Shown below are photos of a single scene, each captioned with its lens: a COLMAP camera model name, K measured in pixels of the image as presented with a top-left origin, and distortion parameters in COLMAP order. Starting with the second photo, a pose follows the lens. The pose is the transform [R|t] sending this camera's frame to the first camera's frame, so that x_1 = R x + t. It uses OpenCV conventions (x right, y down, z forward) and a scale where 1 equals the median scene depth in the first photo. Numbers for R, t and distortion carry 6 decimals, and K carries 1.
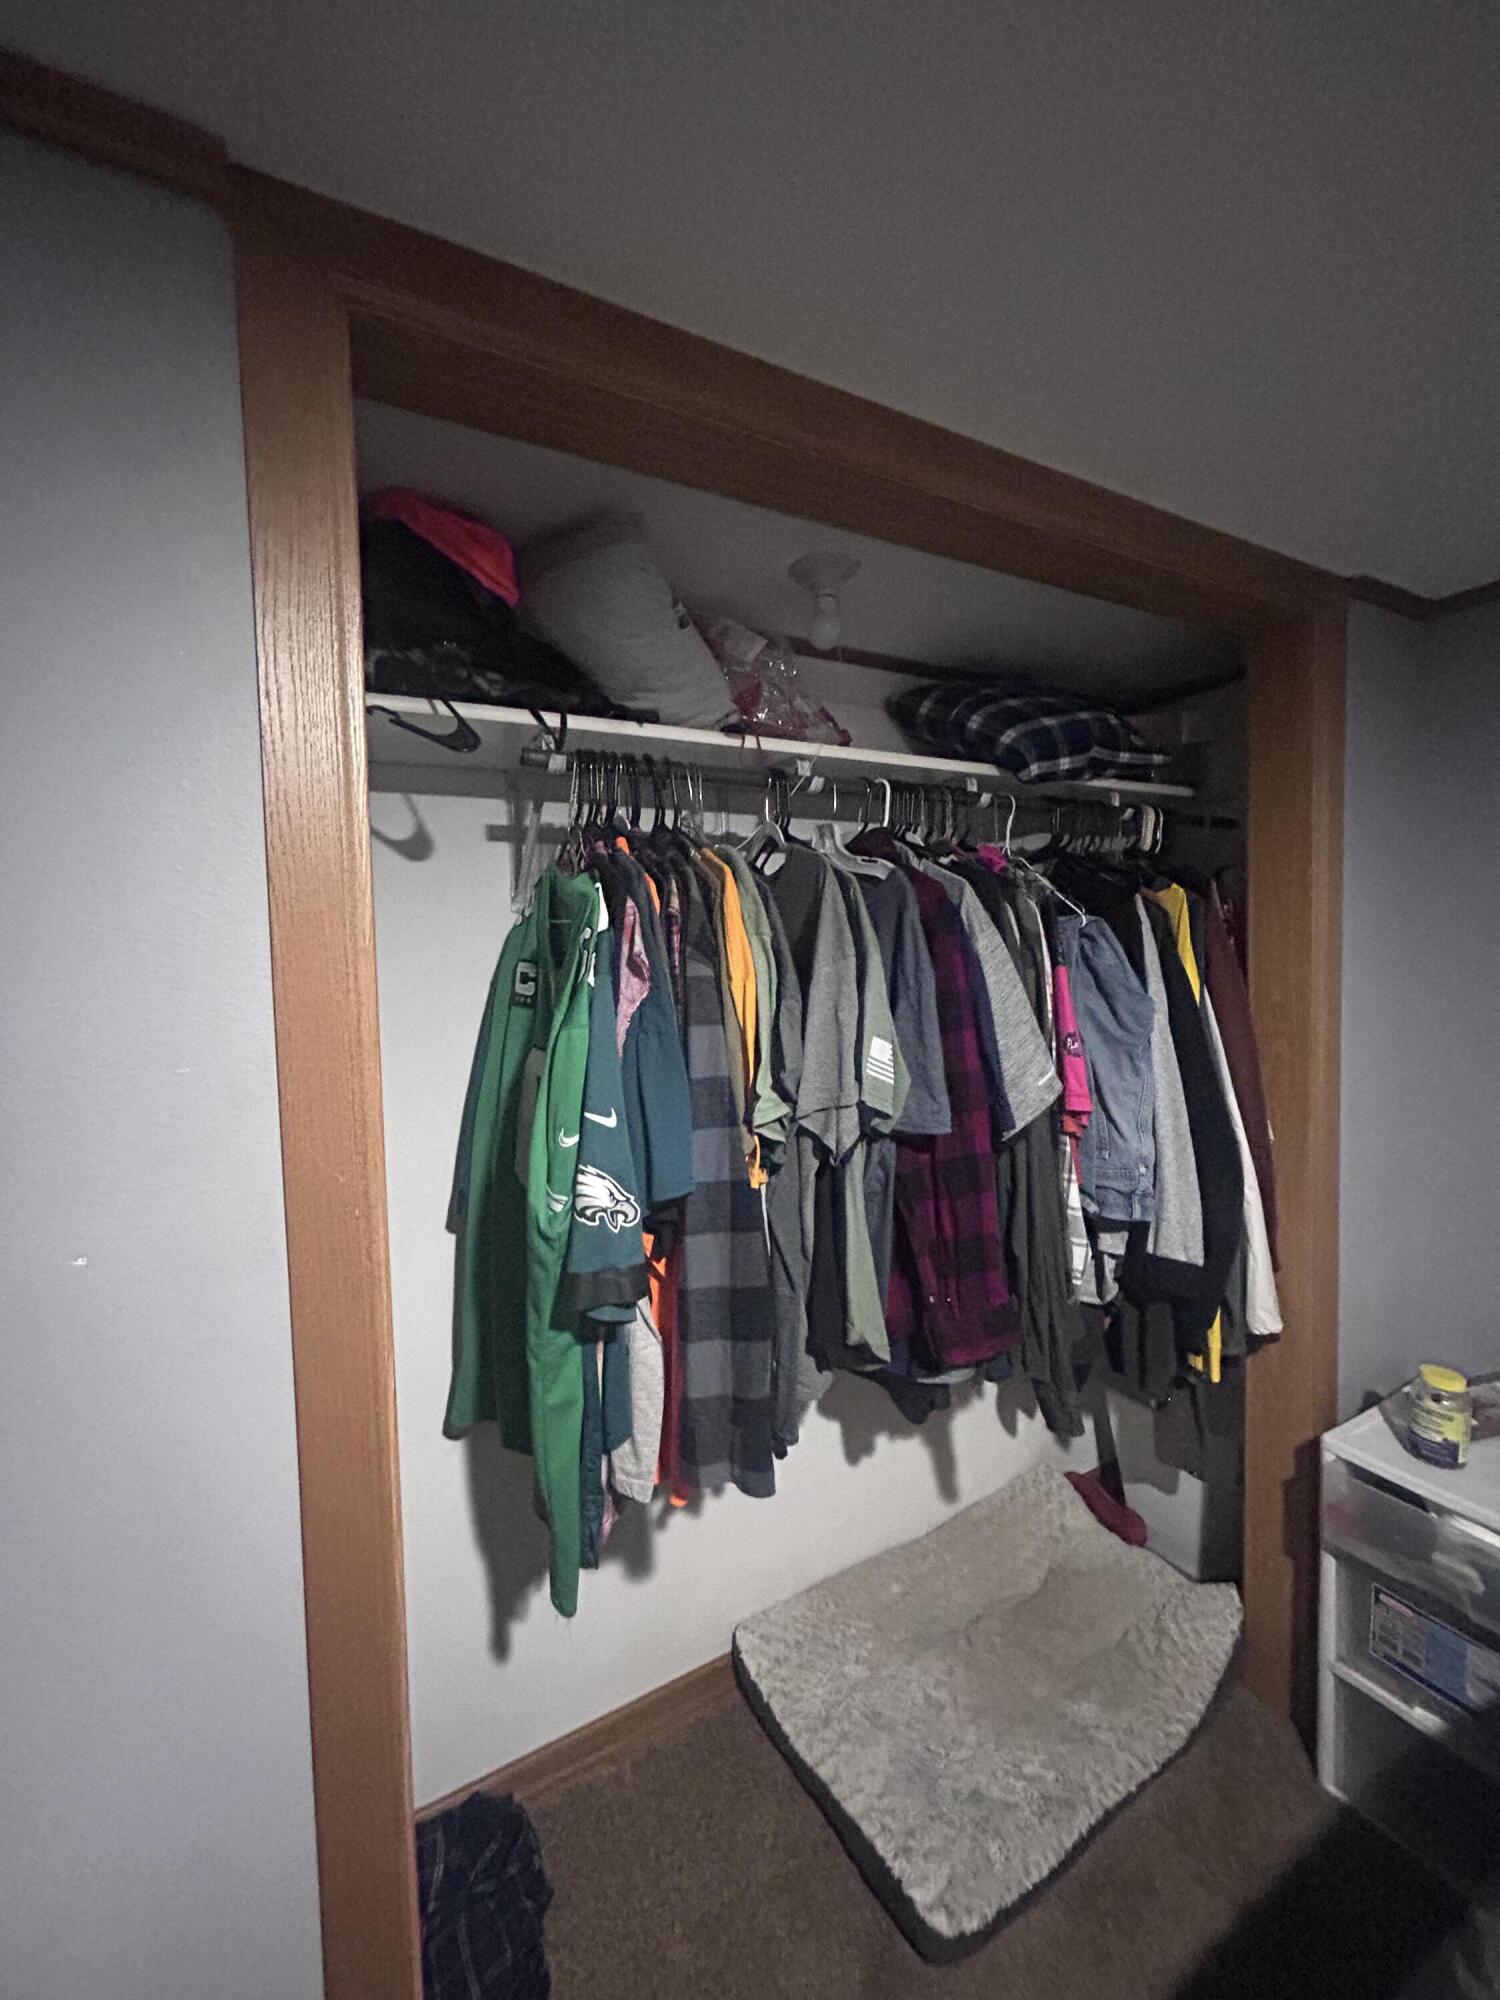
lens RADIAL K [[809.8, 0, 745.8], [0, 809.8, 993.7], [0, 0, 1]] dist [-0.003397, 0.001154]
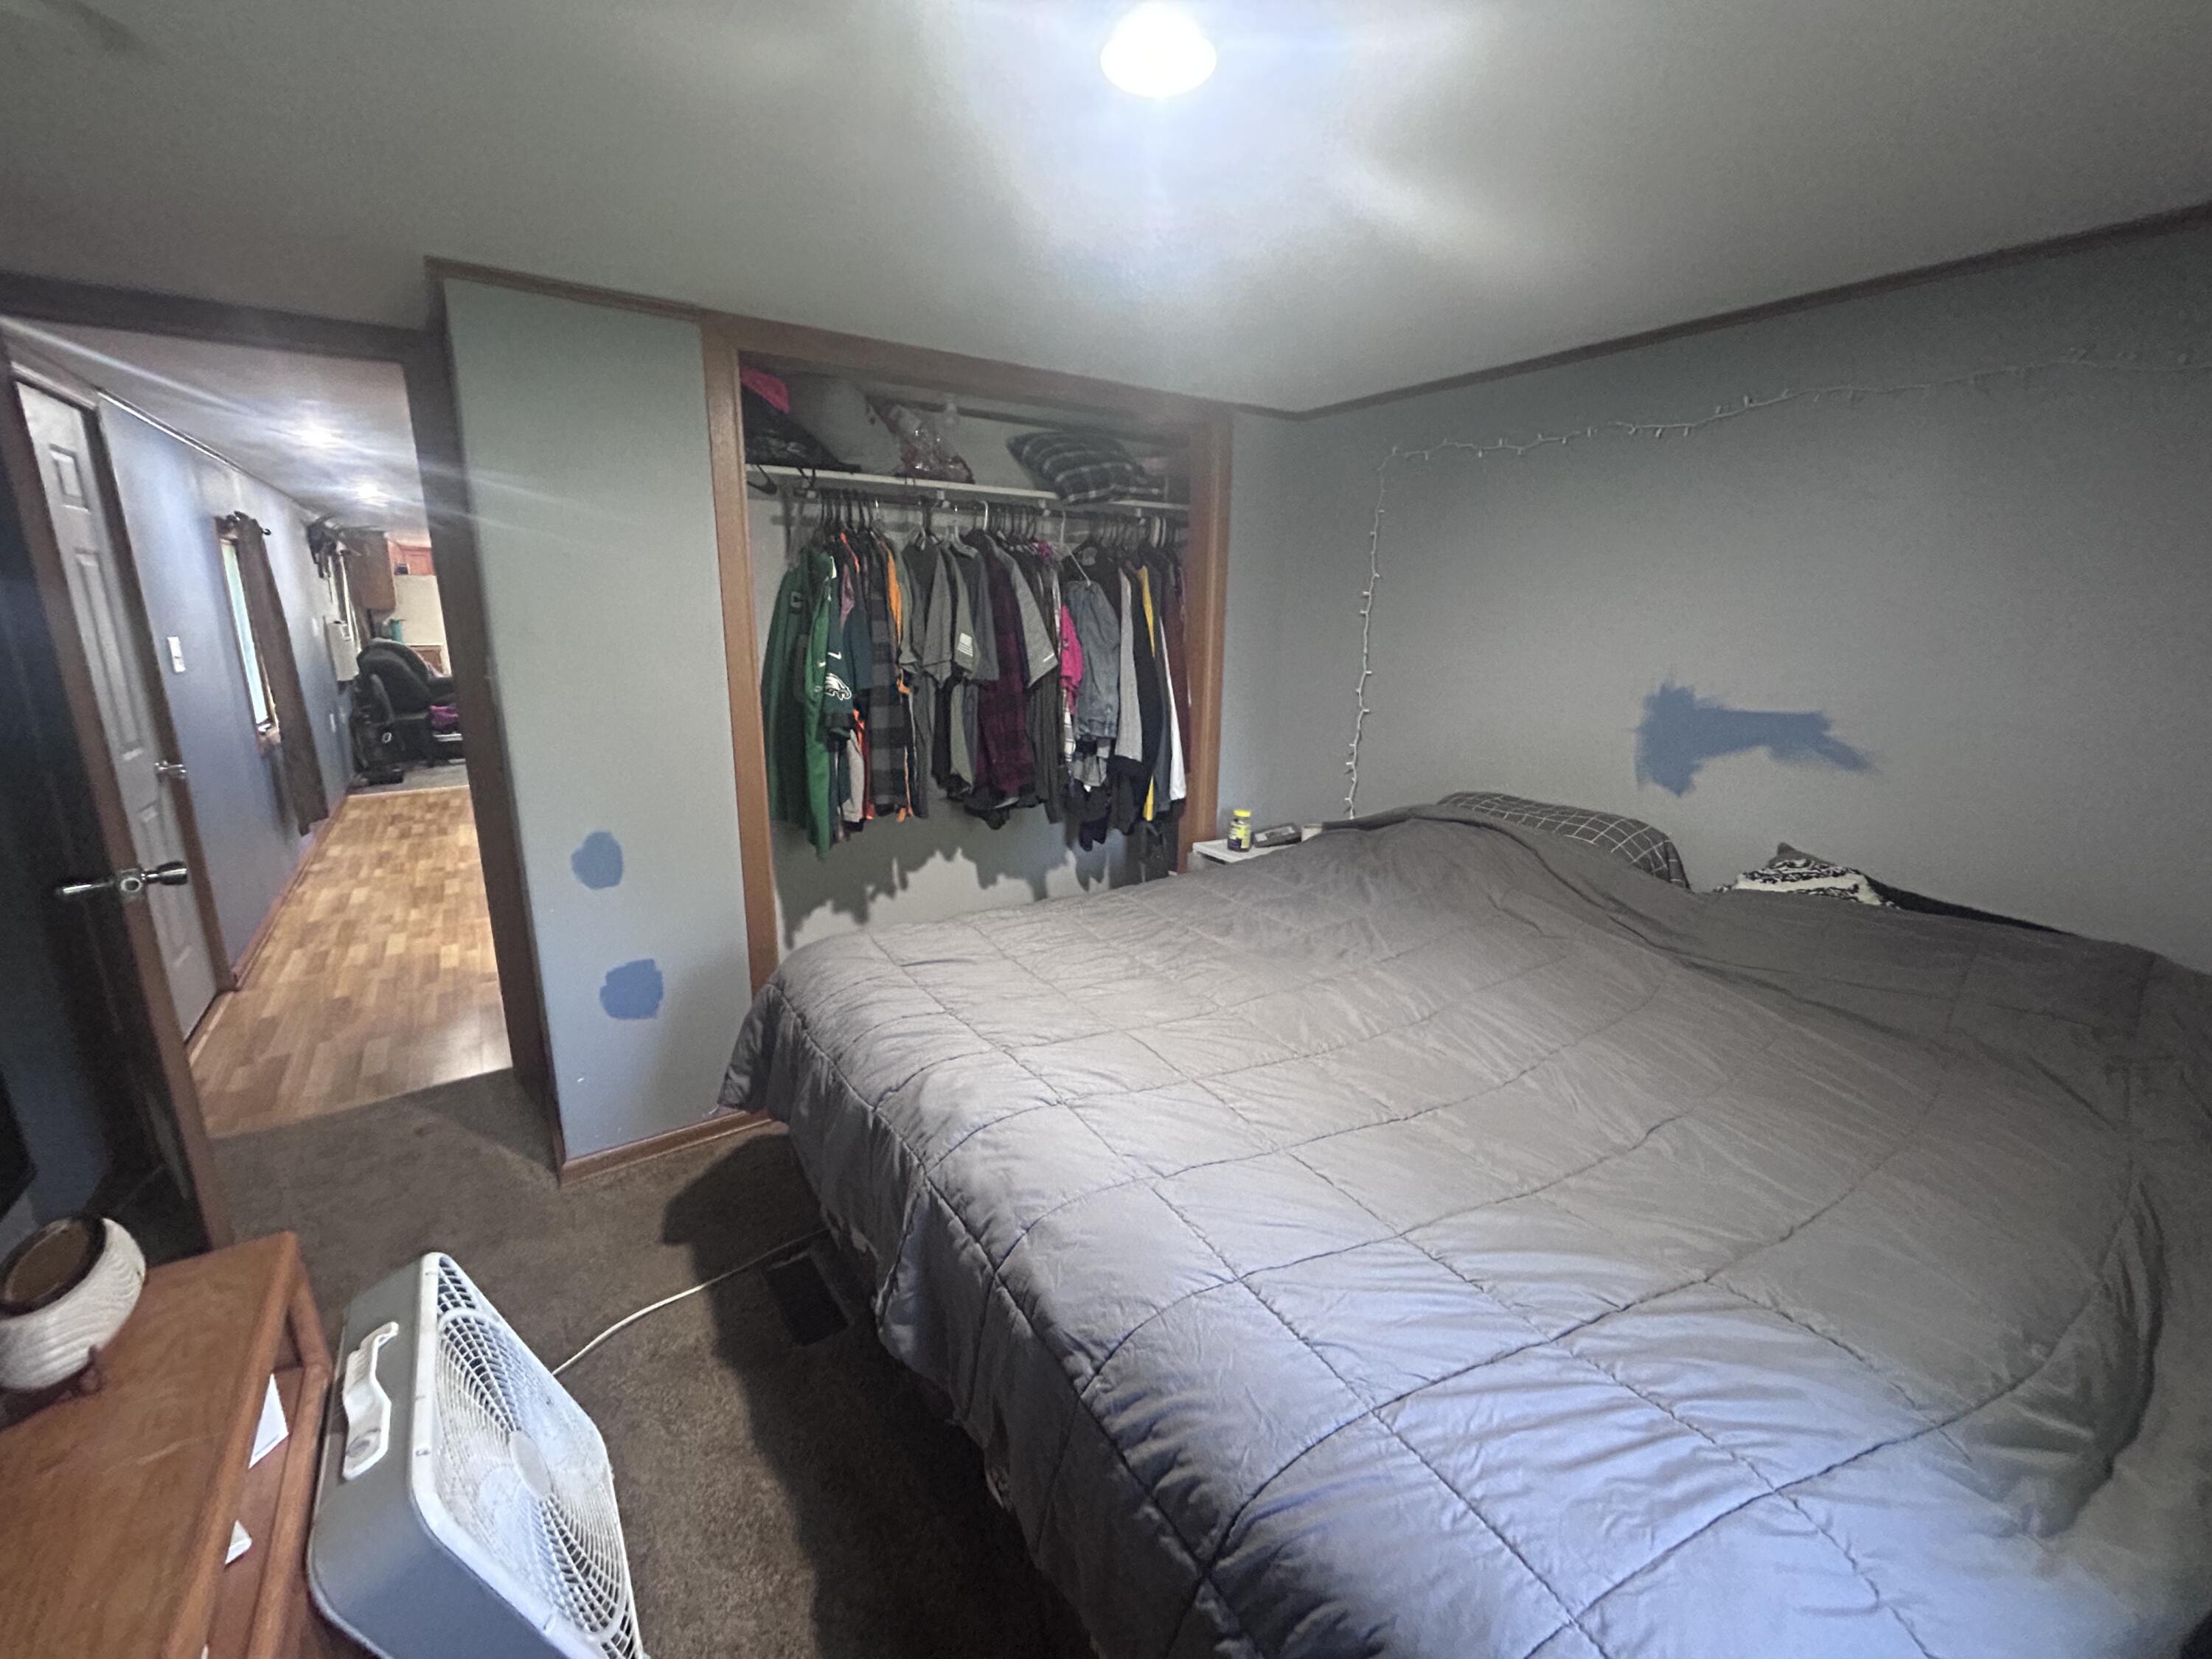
lens RADIAL K [[895.7, 0, 1111.4], [0, 895.7, 827.8], [0, 0, 1]] dist [-0.003397, 0.001154]
pose [[0.992907, 0.016430, 0.117753, 0.276620], [-0.038691, 0.981147, 0.189352, 0.093581], [-0.112422, -0.192565, 0.974823, -1.485182]]
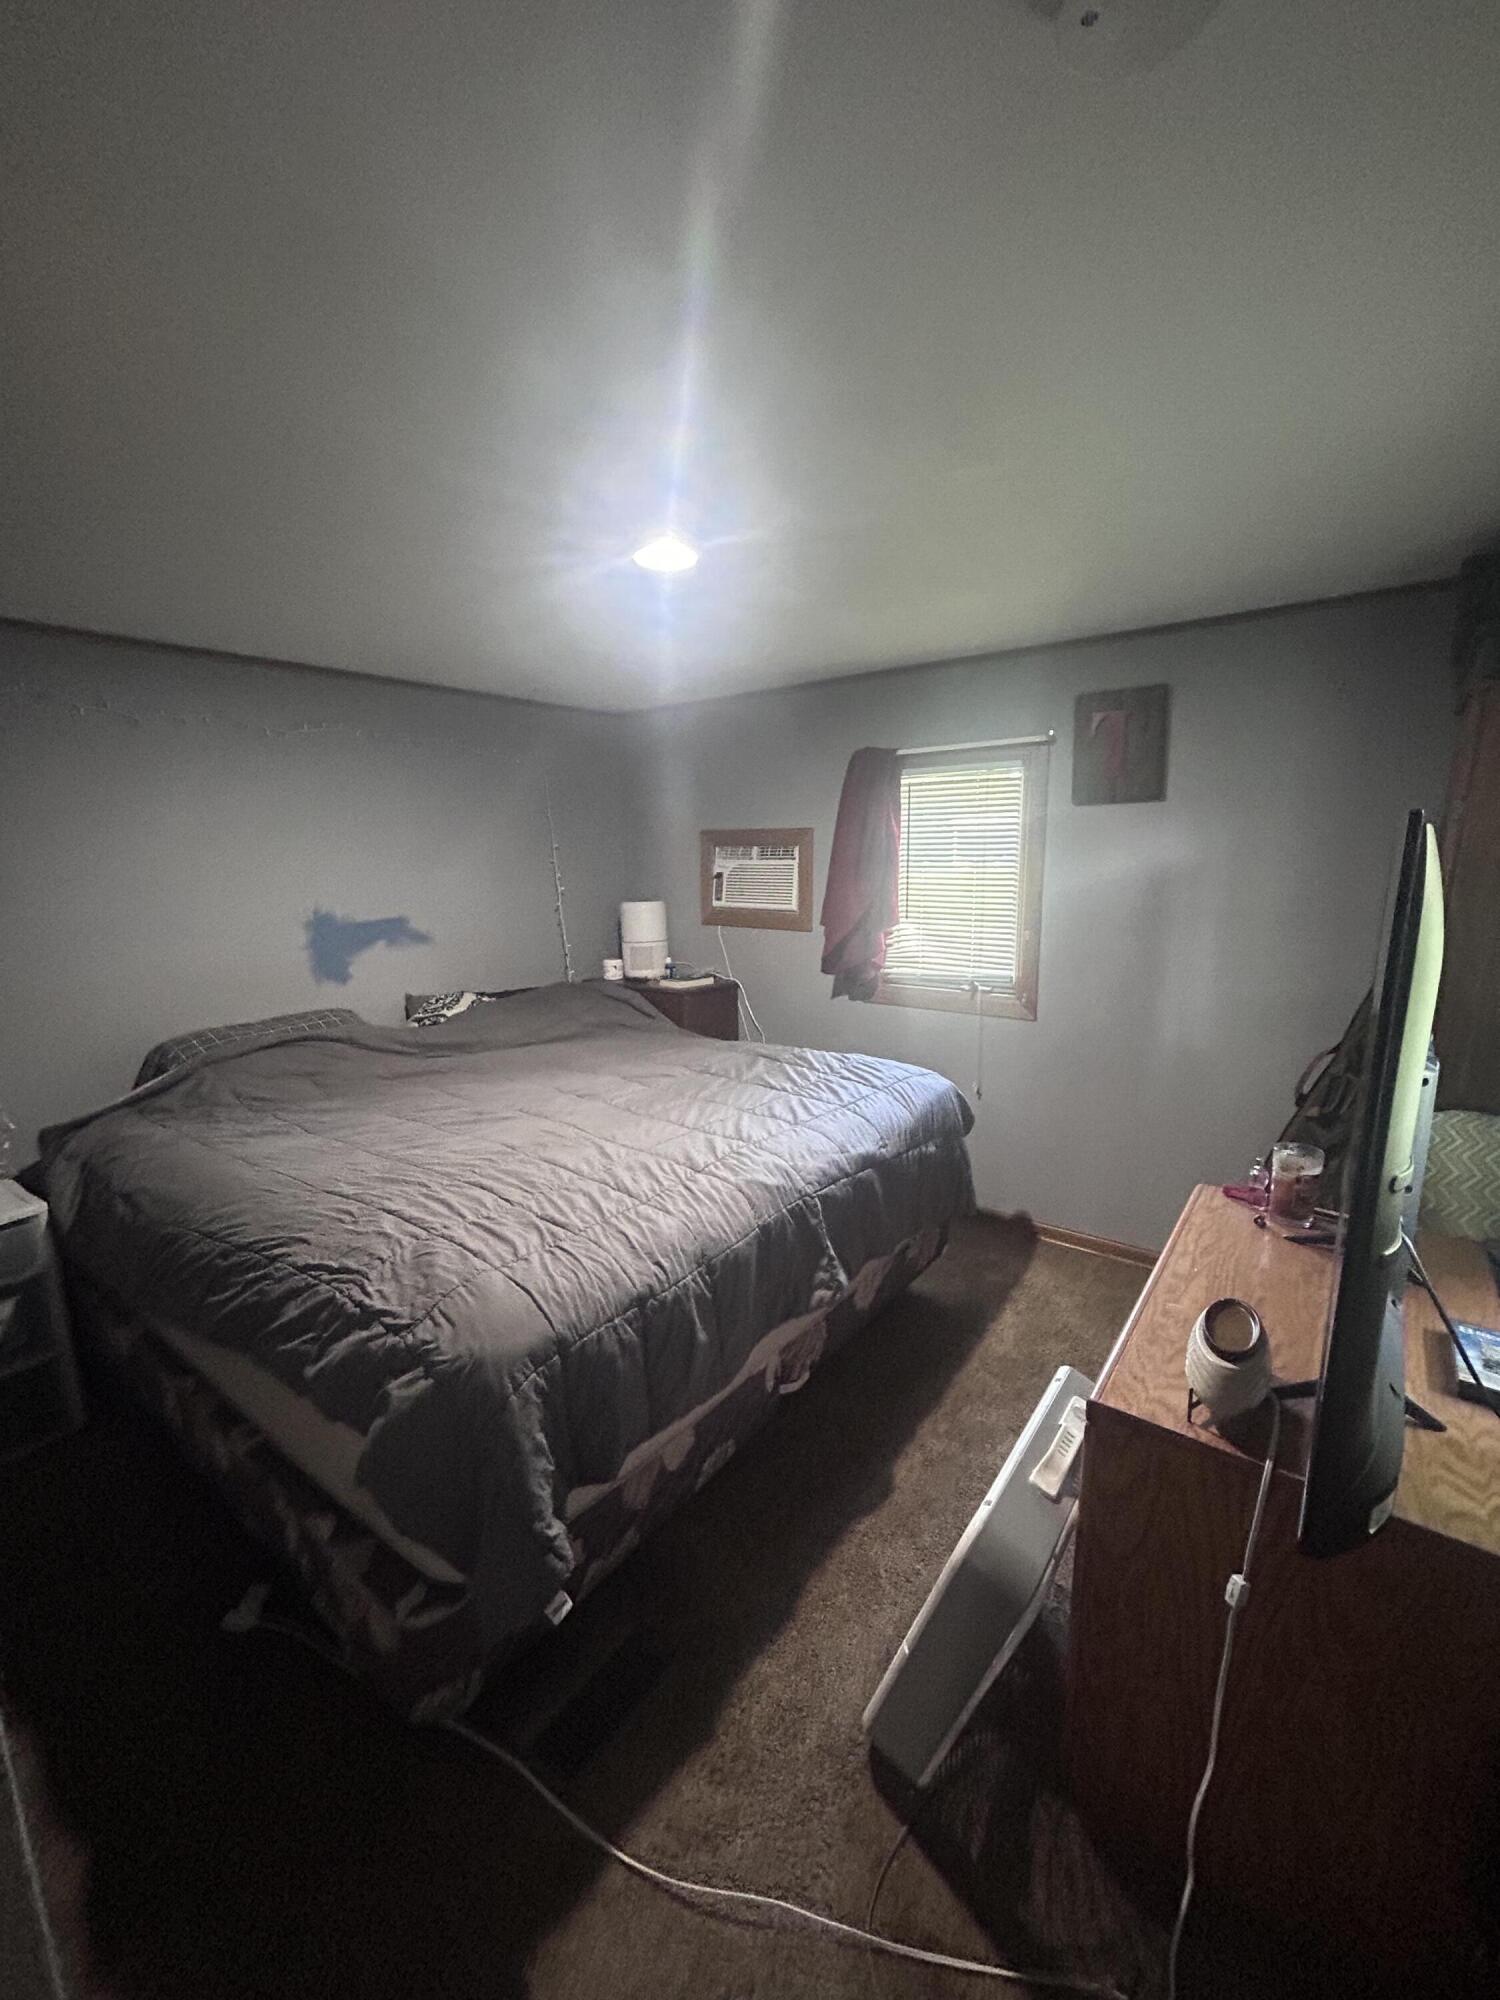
lens RADIAL K [[809.8, 0, 756.5], [0, 809.8, 1009.5], [0, 0, 1]] dist [-0.003397, 0.001154]
pose [[-0.404122, -0.142496, 0.903538, -1.272905], [0.072504, 0.979693, 0.186935, 0.034176], [-0.911827, 0.141055, -0.385584, 0.315475]]
